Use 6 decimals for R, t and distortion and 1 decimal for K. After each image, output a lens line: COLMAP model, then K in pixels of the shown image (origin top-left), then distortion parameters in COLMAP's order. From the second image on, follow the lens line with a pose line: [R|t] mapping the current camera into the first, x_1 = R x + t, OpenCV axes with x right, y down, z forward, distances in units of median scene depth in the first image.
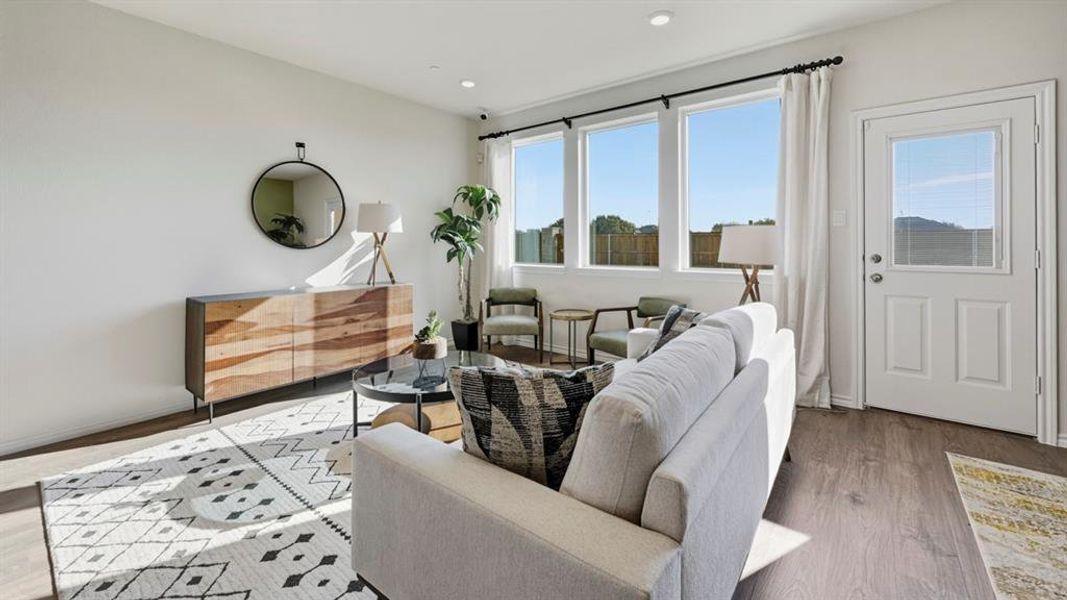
lens RADIAL K [[425.9, 0, 531.4], [0, 425.9, 243.9], [0, 0, 1]] dist [-0.002490, 0.000423]
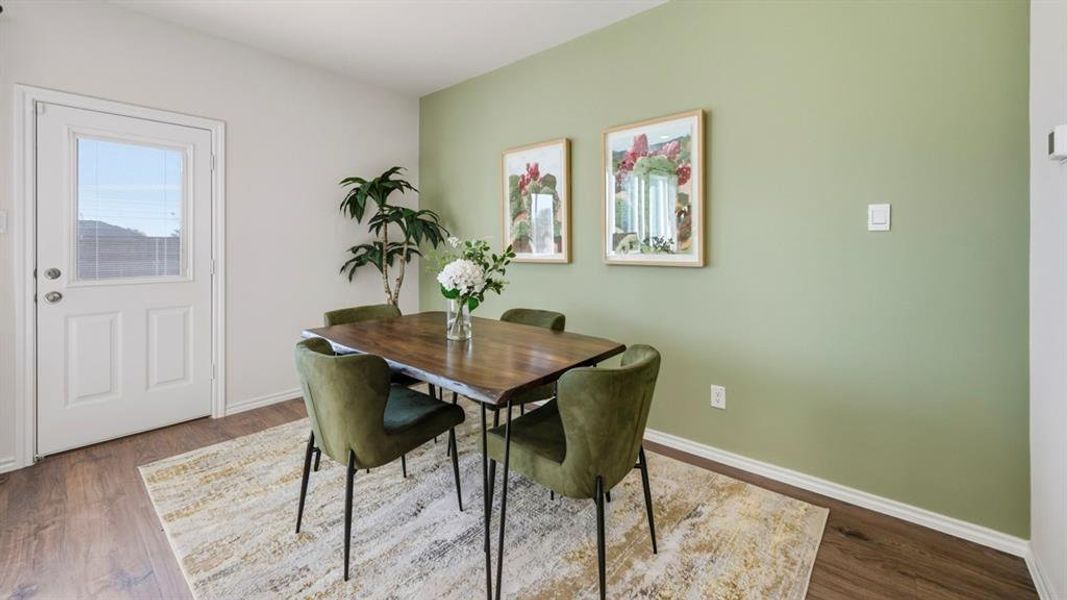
lens RADIAL K [[425.9, 0, 539.4], [0, 425.9, 246.7], [0, 0, 1]] dist [-0.002490, 0.000423]
pose [[0.031244, 0.005243, 0.999498, 0.013964], [0.002602, 0.999982, -0.005327, -0.008399], [-0.999508, 0.002767, 0.031229, 0.027003]]
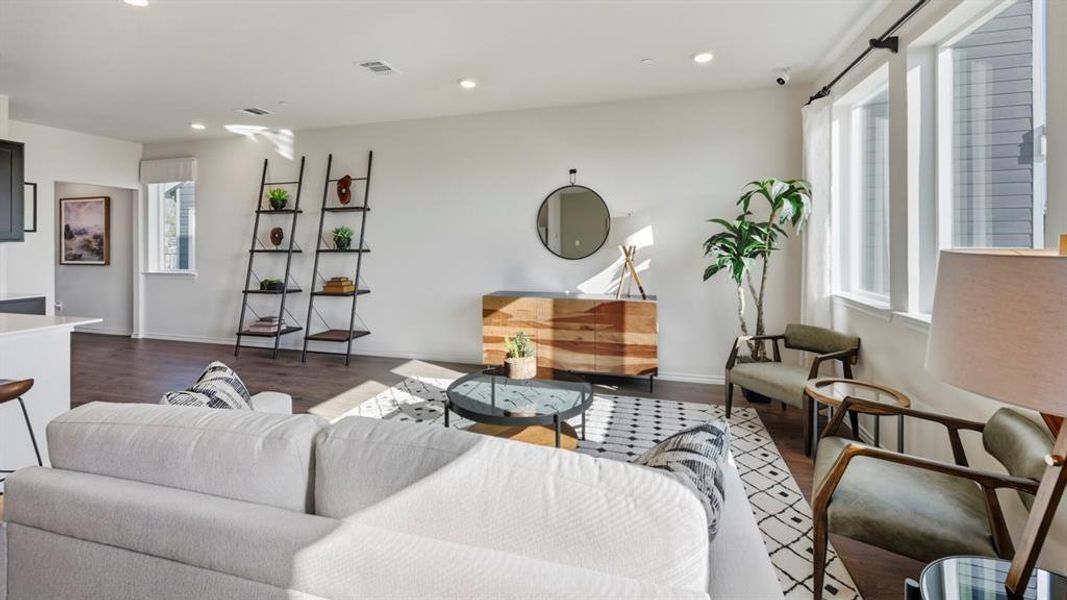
lens RADIAL K [[425.9, 0, 541.8], [0, 425.9, 241.9], [0, 0, 1]] dist [-0.002490, 0.000423]
pose [[0.384059, 0.003041, -0.923304, 0.532517], [0.000908, 0.999993, 0.003671, -0.042614], [0.923308, -0.002248, 0.384053, 0.486721]]
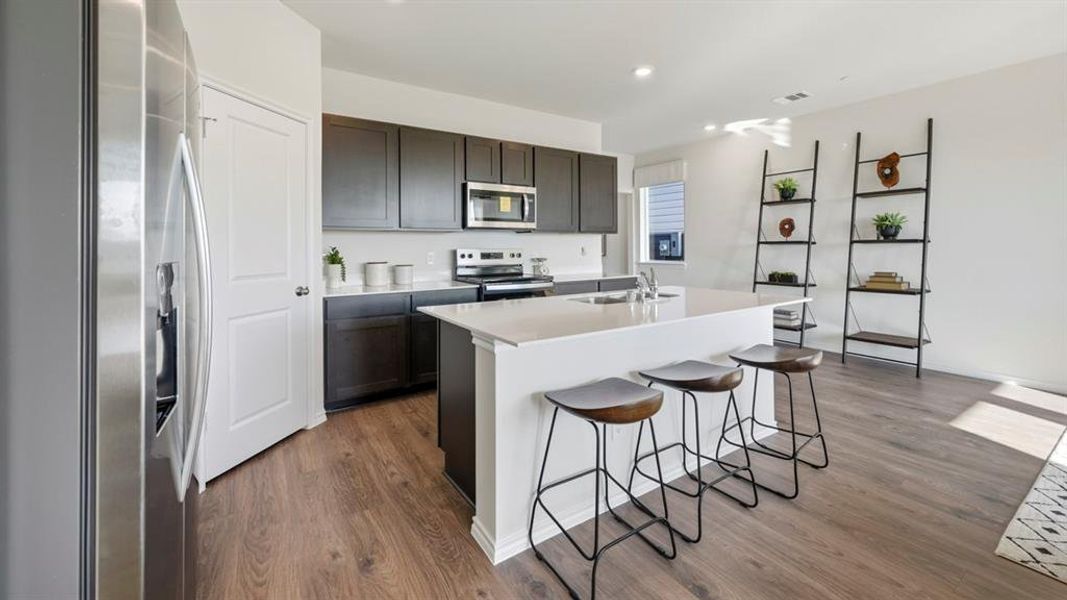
lens RADIAL K [[425.9, 0, 540.3], [0, 425.9, 241.1], [0, 0, 1]] dist [-0.002490, 0.000423]
pose [[-0.307431, -0.003664, -0.951563, 0.425758], [0.005824, 0.999967, -0.005732, -0.007916], [0.951553, -0.007305, -0.307399, -0.140415]]
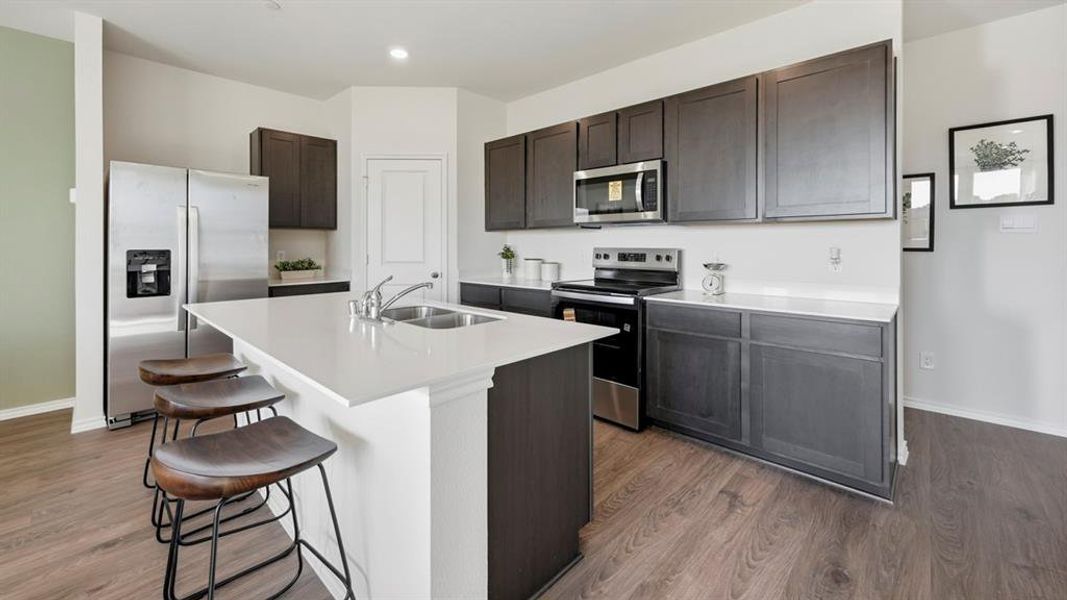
lens RADIAL K [[425.9, 0, 534.6], [0, 425.9, 240.4], [0, 0, 1]] dist [-0.002490, 0.000423]
pose [[-0.996416, 0.006586, 0.084328, -0.537262], [0.006050, 0.999960, -0.006614, -0.005944], [-0.084368, -0.006081, -0.996416, 0.318682]]
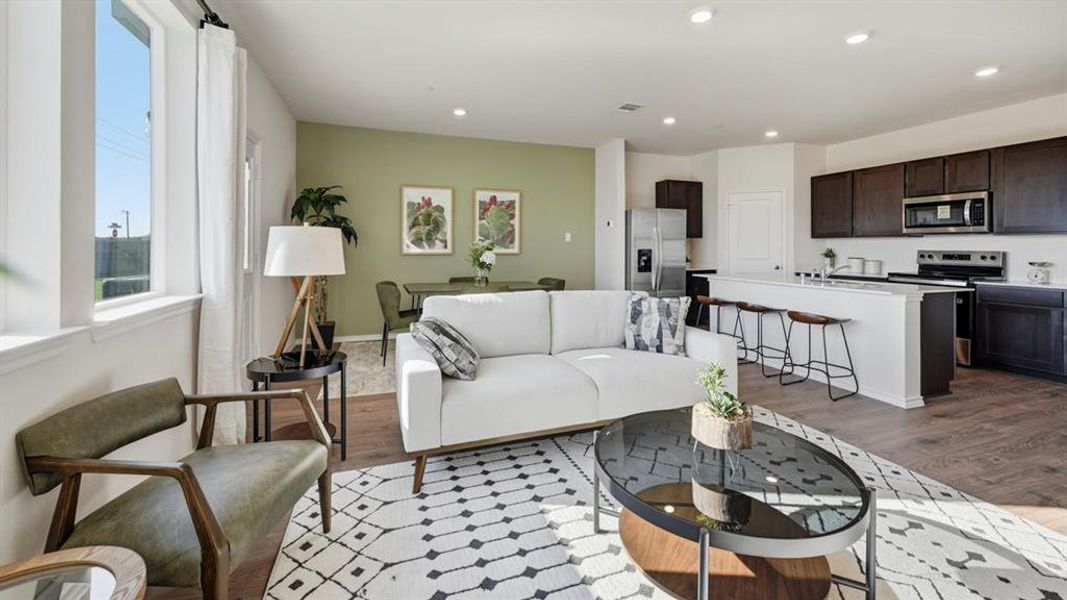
lens RADIAL K [[425.9, 0, 532.2], [0, 425.9, 244.1], [0, 0, 1]] dist [-0.002490, 0.000423]
pose [[-0.850483, 0.003973, 0.525987, -0.239002], [0.000912, 0.999981, -0.006079, -0.007934], [-0.526001, -0.004690, -0.850471, 1.208459]]
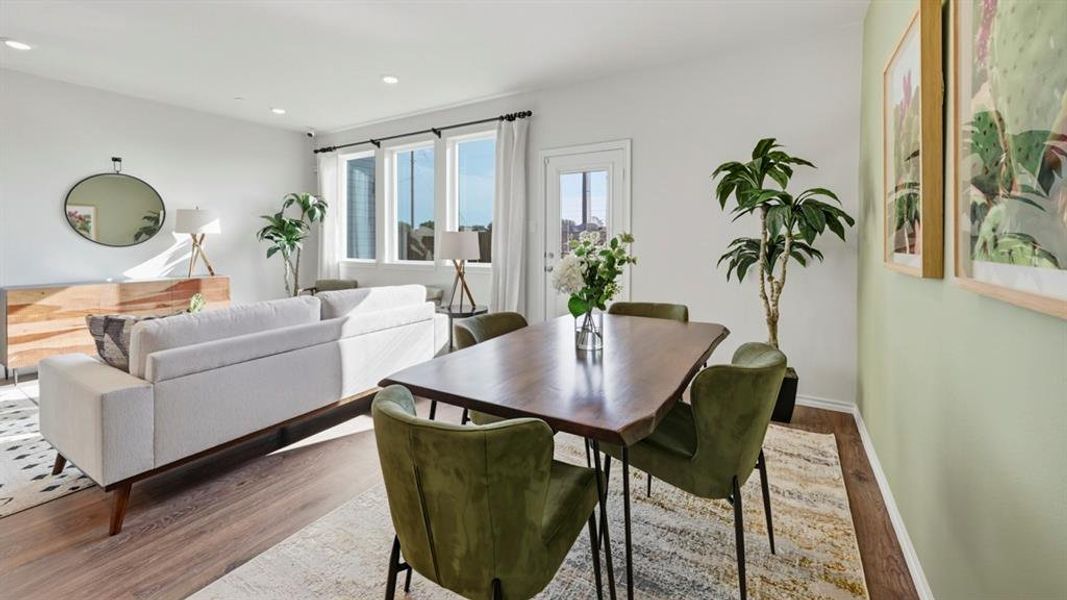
lens RADIAL K [[425.9, 0, 528.2], [0, 425.9, 245.6], [0, 0, 1]] dist [-0.002490, 0.000423]
pose [[0.992661, 0.004260, 0.120853, 0.470796], [-0.005742, 0.999913, 0.011917, -0.012542], [-0.120792, -0.012523, 0.992599, -0.332648]]
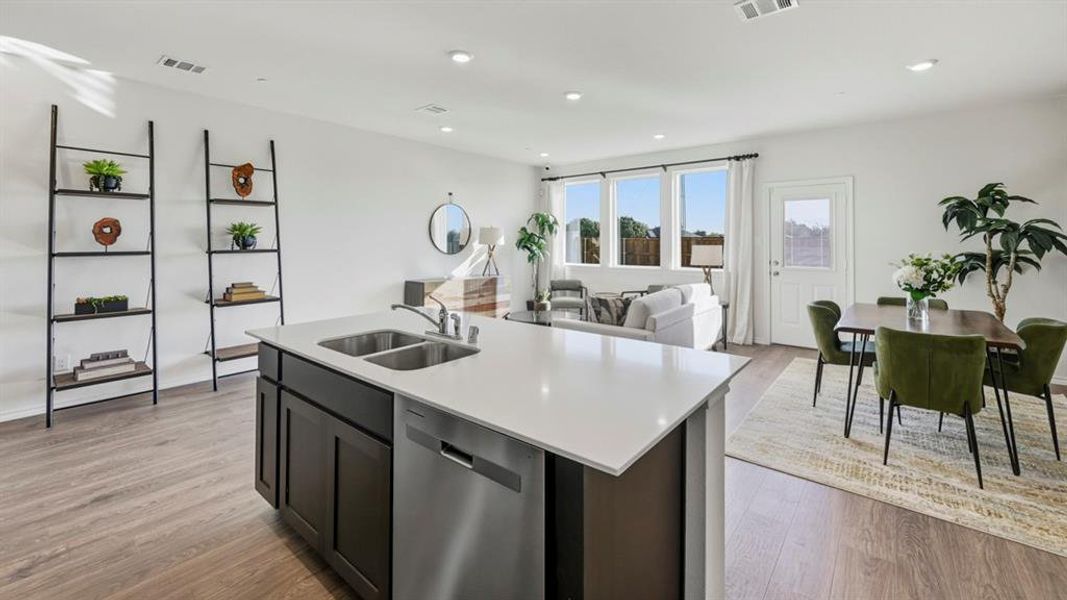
lens RADIAL K [[425.9, 0, 531.0], [0, 425.9, 235.5], [0, 0, 1]] dist [-0.002490, 0.000423]
pose [[0.999548, 0.007264, -0.029180, -0.171810], [-0.007789, 0.999809, -0.017945, -0.036911], [0.029044, 0.018164, 0.999413, -0.744759]]
